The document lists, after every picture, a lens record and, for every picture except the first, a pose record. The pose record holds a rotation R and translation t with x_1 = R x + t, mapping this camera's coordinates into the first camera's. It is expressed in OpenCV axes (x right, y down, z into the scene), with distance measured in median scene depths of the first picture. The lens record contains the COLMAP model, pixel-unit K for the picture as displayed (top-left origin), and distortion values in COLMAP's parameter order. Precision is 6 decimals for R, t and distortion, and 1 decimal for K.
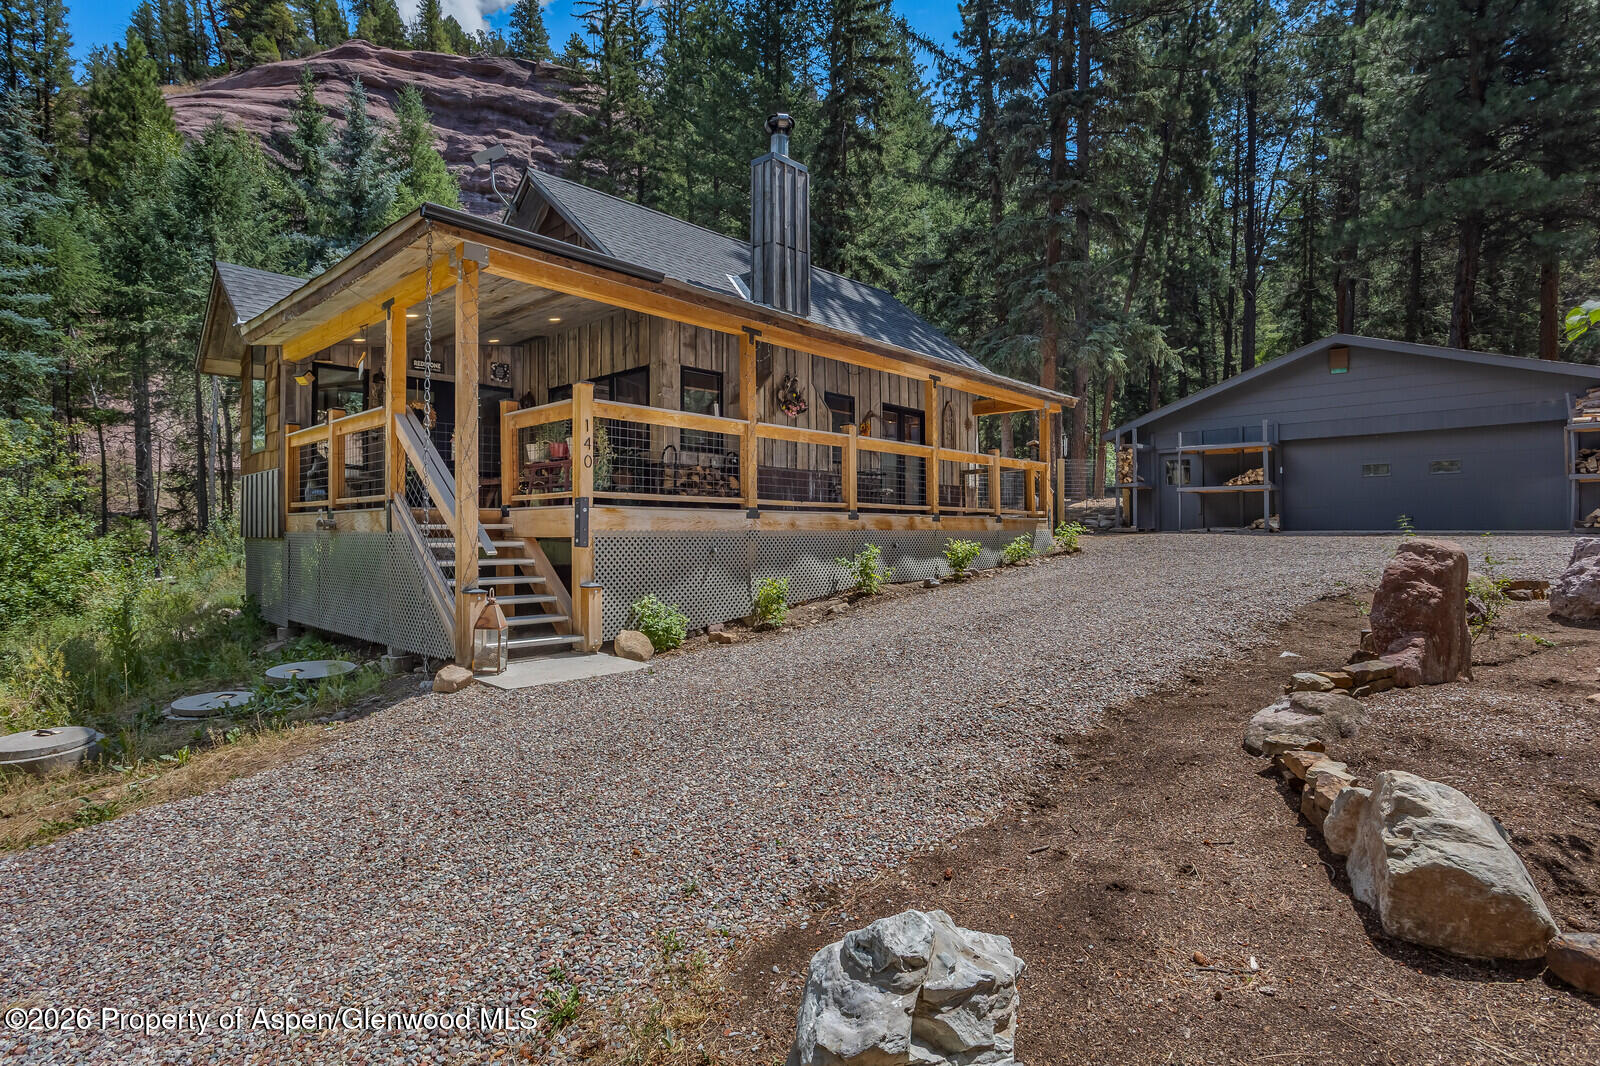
lens RADIAL K [[809.3, 0, 791.6], [0, 809.3, 525.8], [0, 0, 1]] dist [-0.002214, 0.000542]
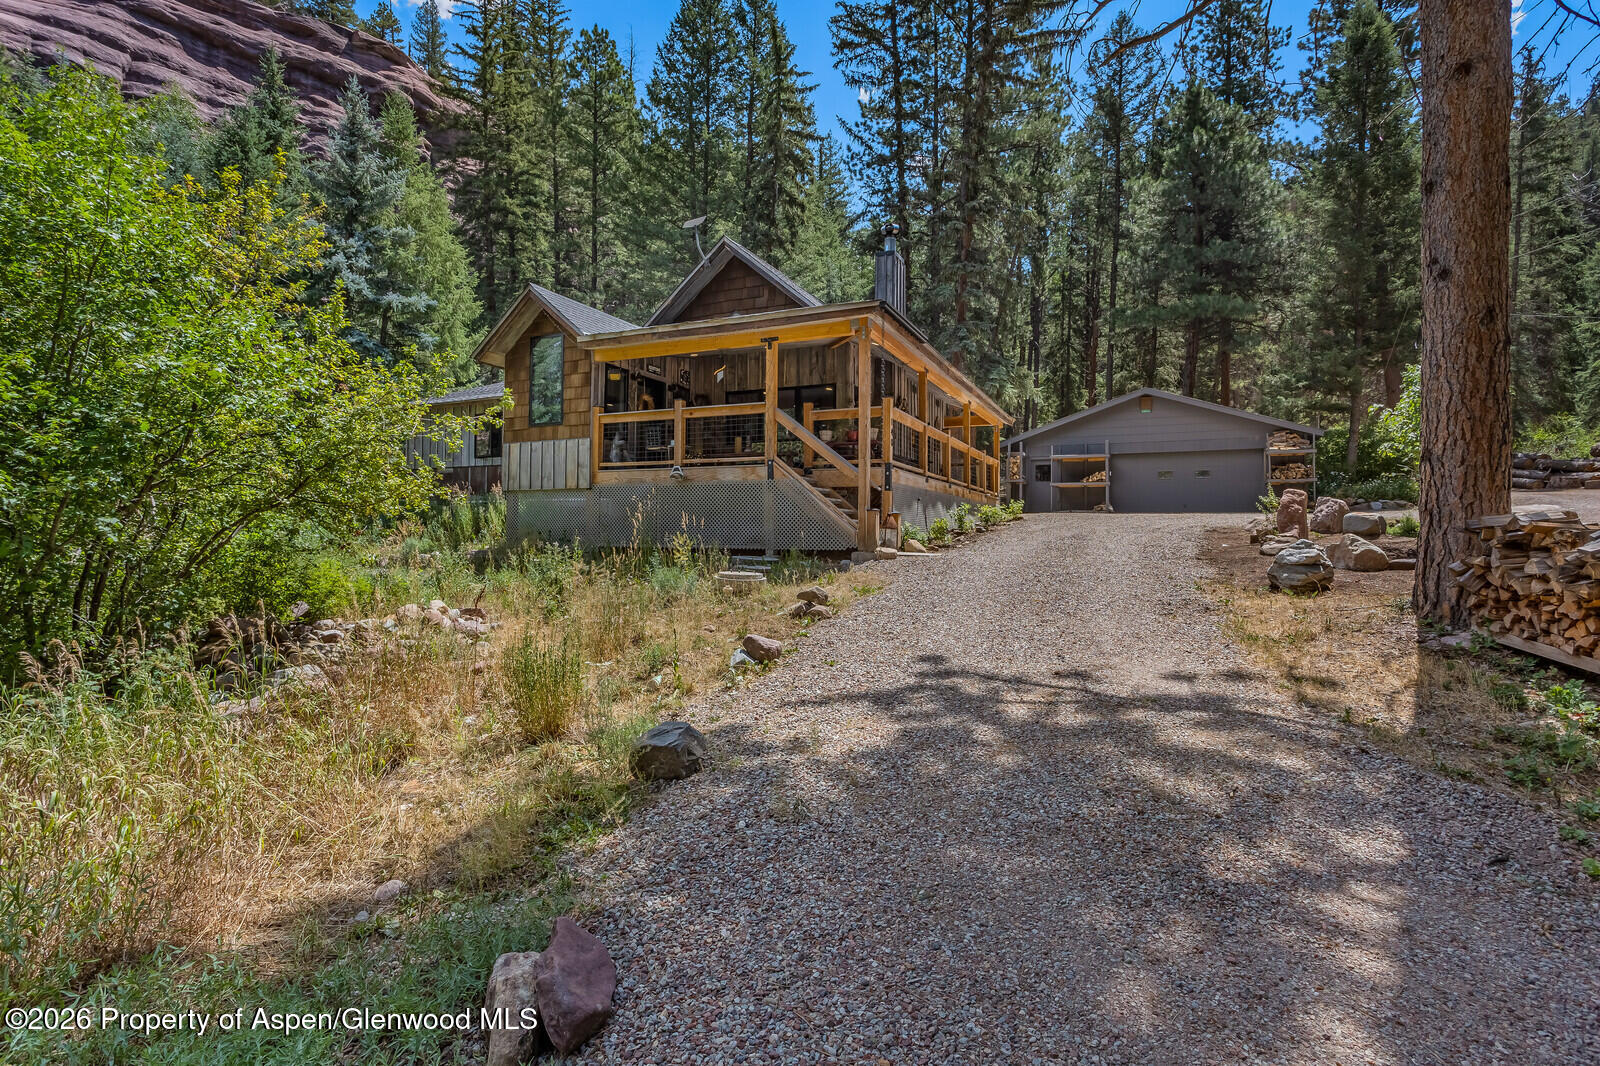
lens RADIAL K [[797.0, 0, 799.6], [0, 797.0, 543.4], [0, 0, 1]] dist [-0.029441, 0.025640]
pose [[0.948975, 0.008877, 0.315227, -0.426396], [-0.013518, 0.999830, 0.012539, 0.052643], [-0.315062, -0.016161, 0.948933, -0.249106]]
